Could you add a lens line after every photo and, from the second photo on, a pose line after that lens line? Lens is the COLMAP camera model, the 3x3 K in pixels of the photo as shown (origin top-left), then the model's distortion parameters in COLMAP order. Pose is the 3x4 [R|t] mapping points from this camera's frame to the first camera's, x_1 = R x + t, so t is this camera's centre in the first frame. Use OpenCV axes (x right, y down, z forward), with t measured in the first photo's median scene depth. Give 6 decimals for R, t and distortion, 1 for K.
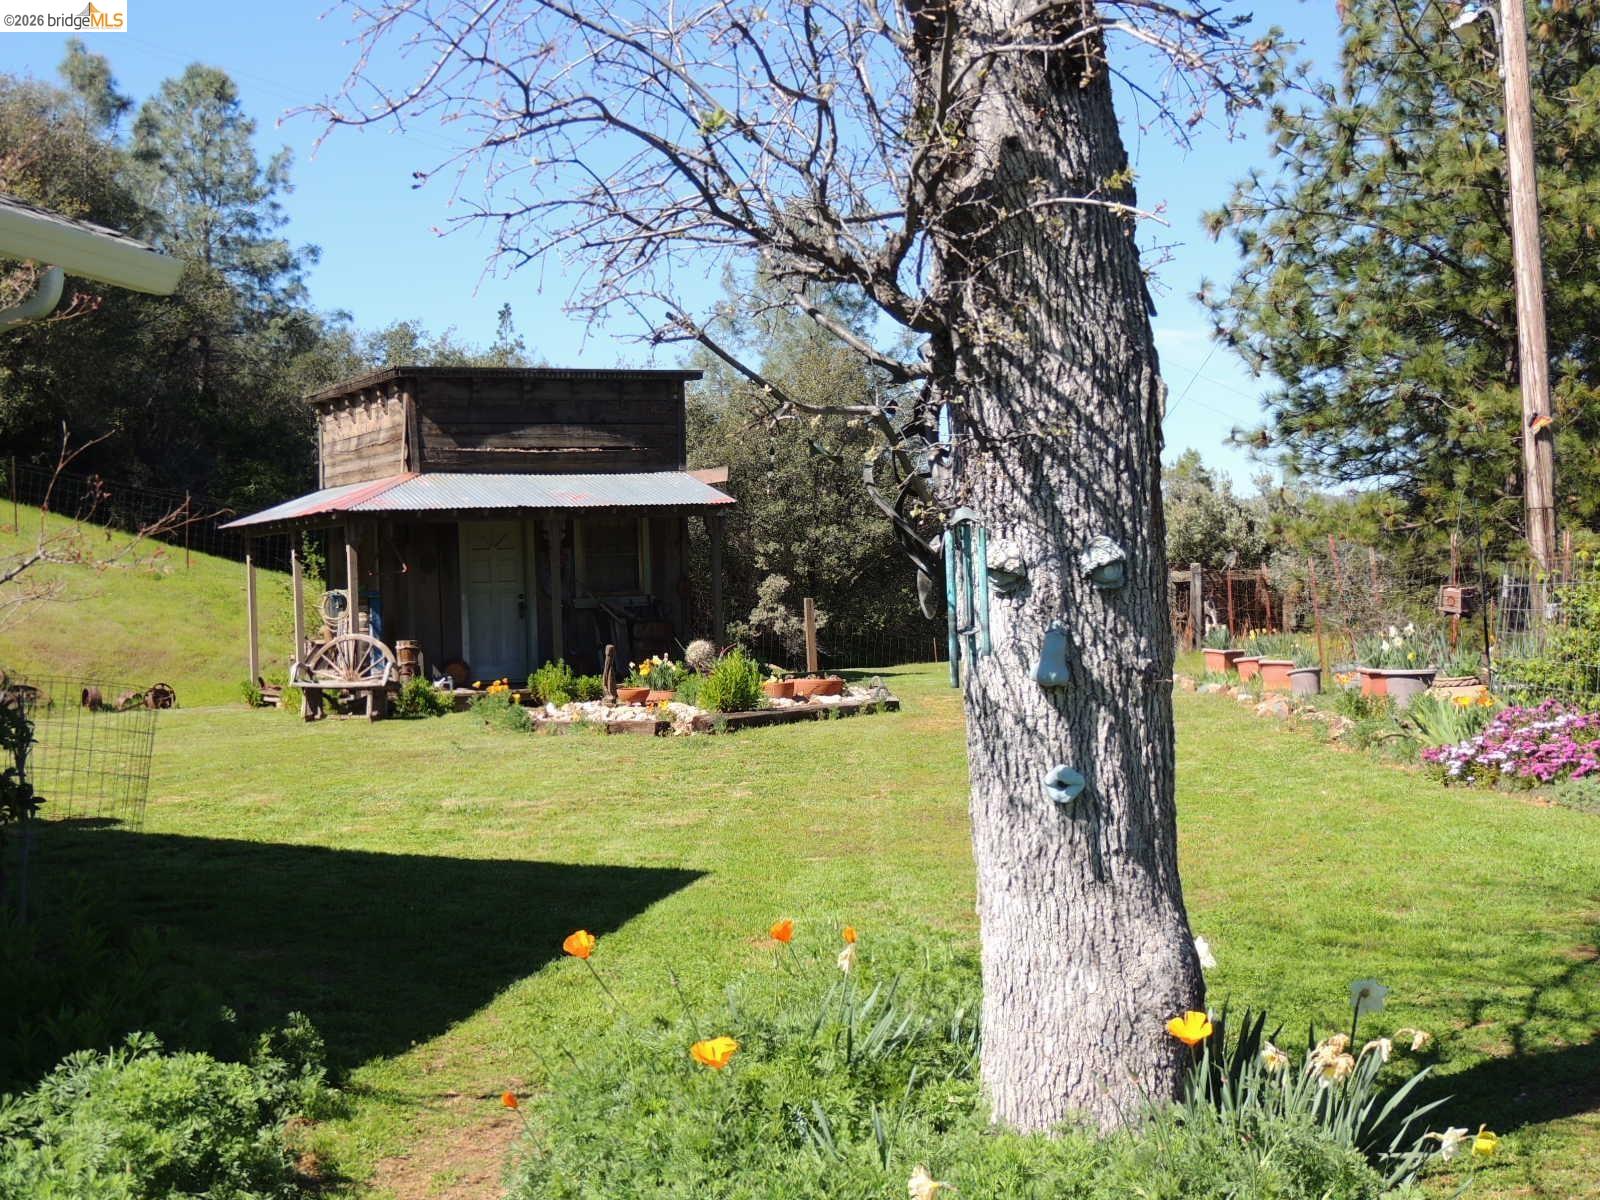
lens RADIAL K [[2204.1, 0, 801.1], [0, 2204.1, 572.4], [0, 0, 1]] dist [-0.012360, -0.028927]
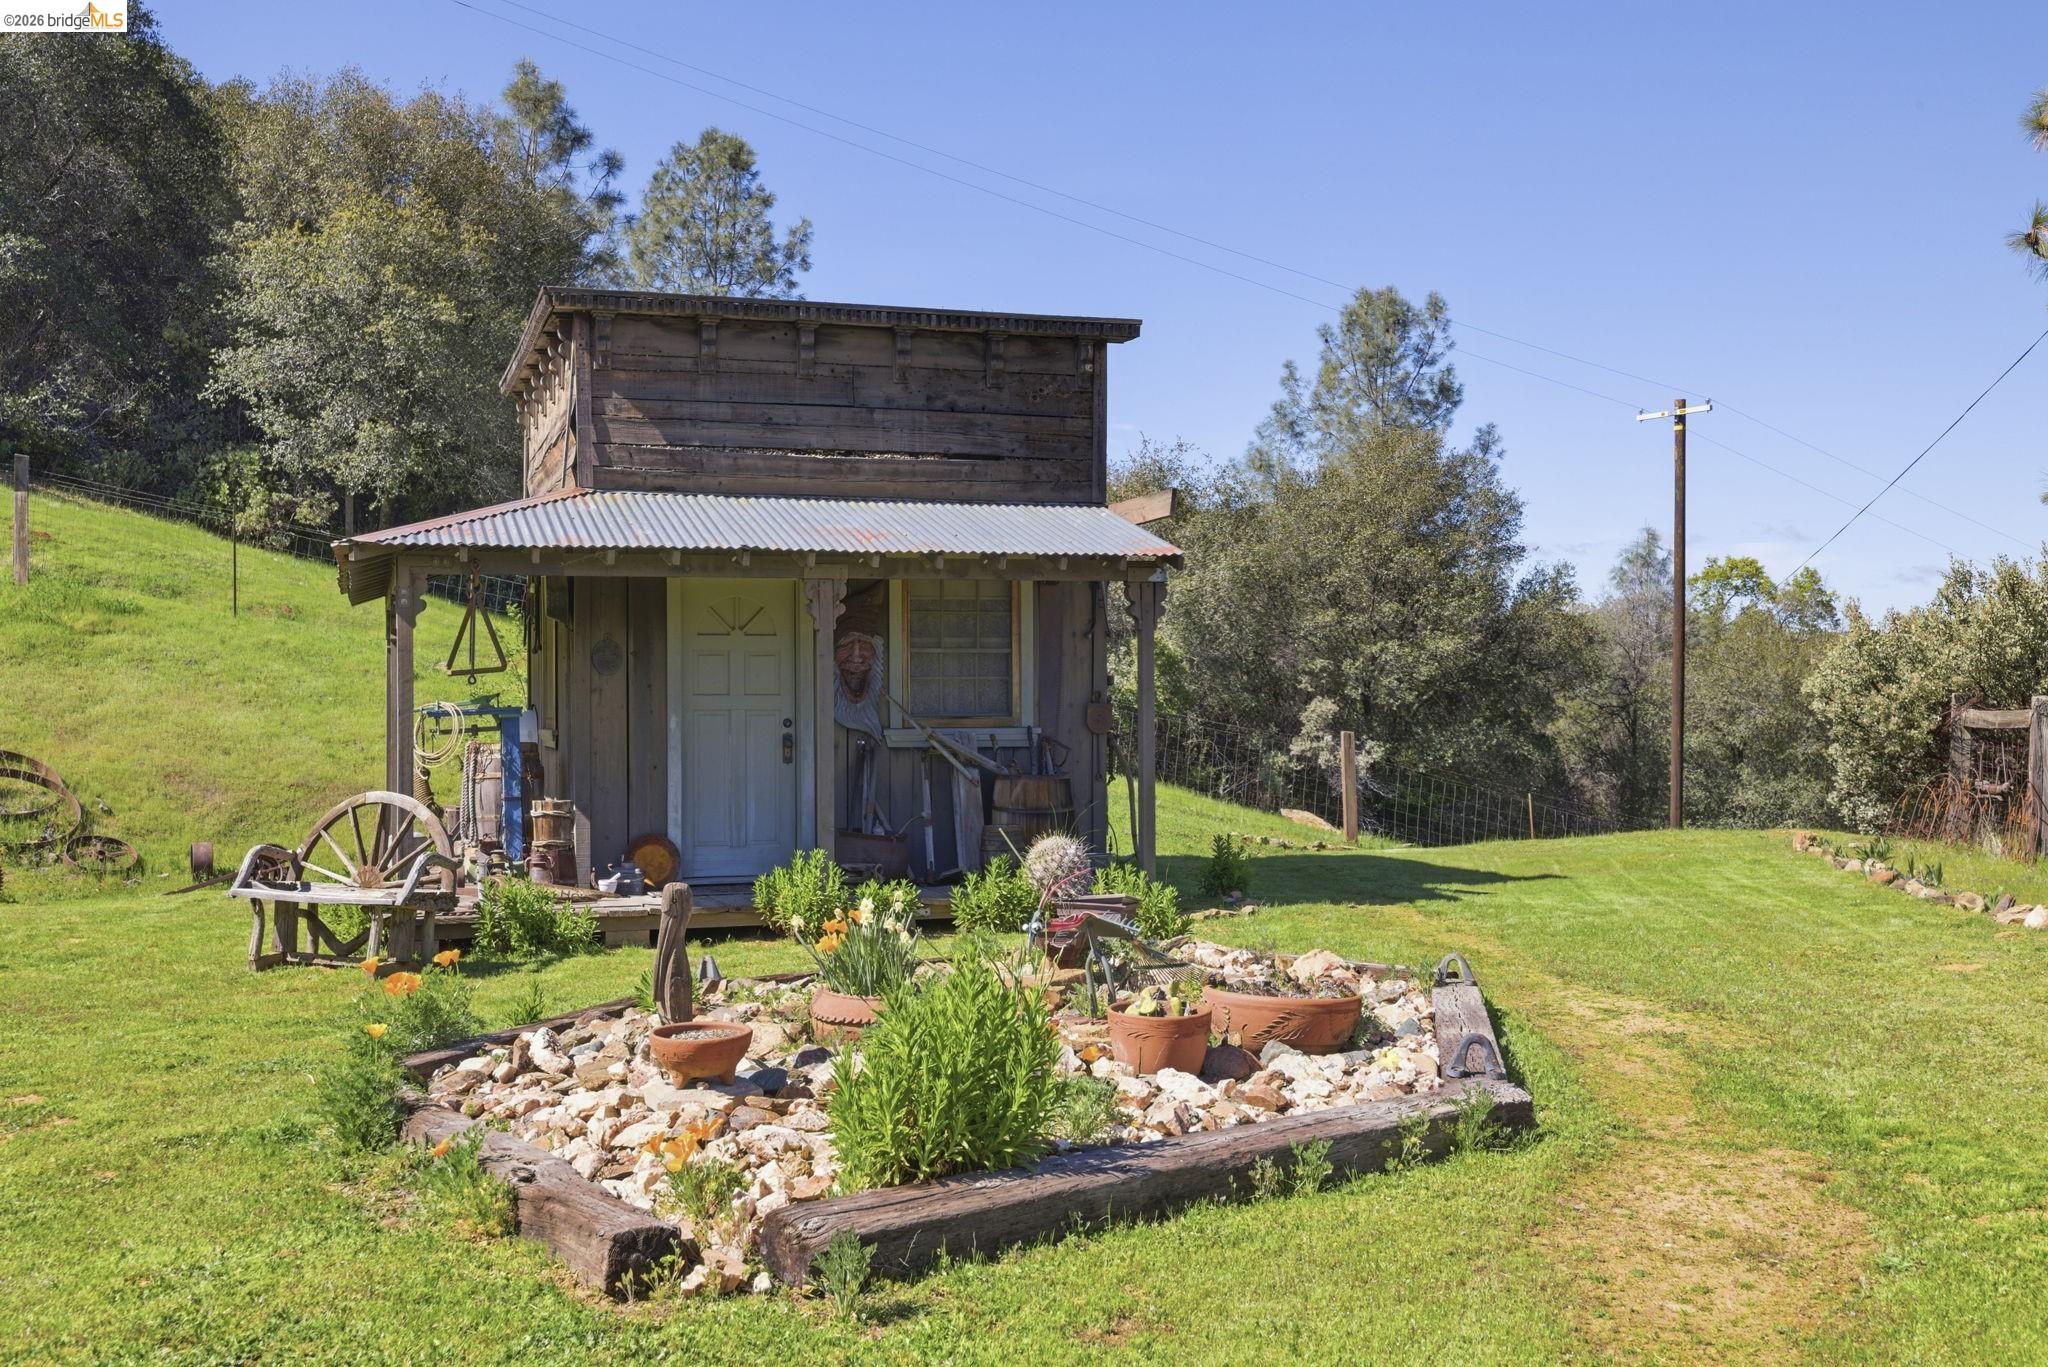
lens RADIAL K [[2063.1, 0, 1024.0], [0, 2063.1, 683.5], [0, 0, 1]] dist [0.021803, 0.007781]
pose [[0.986029, 0.026113, -0.164516, 0.009117], [-0.026761, 0.999640, -0.001726, 0.000255], [0.164412, 0.006104, 0.986373, 0.321325]]
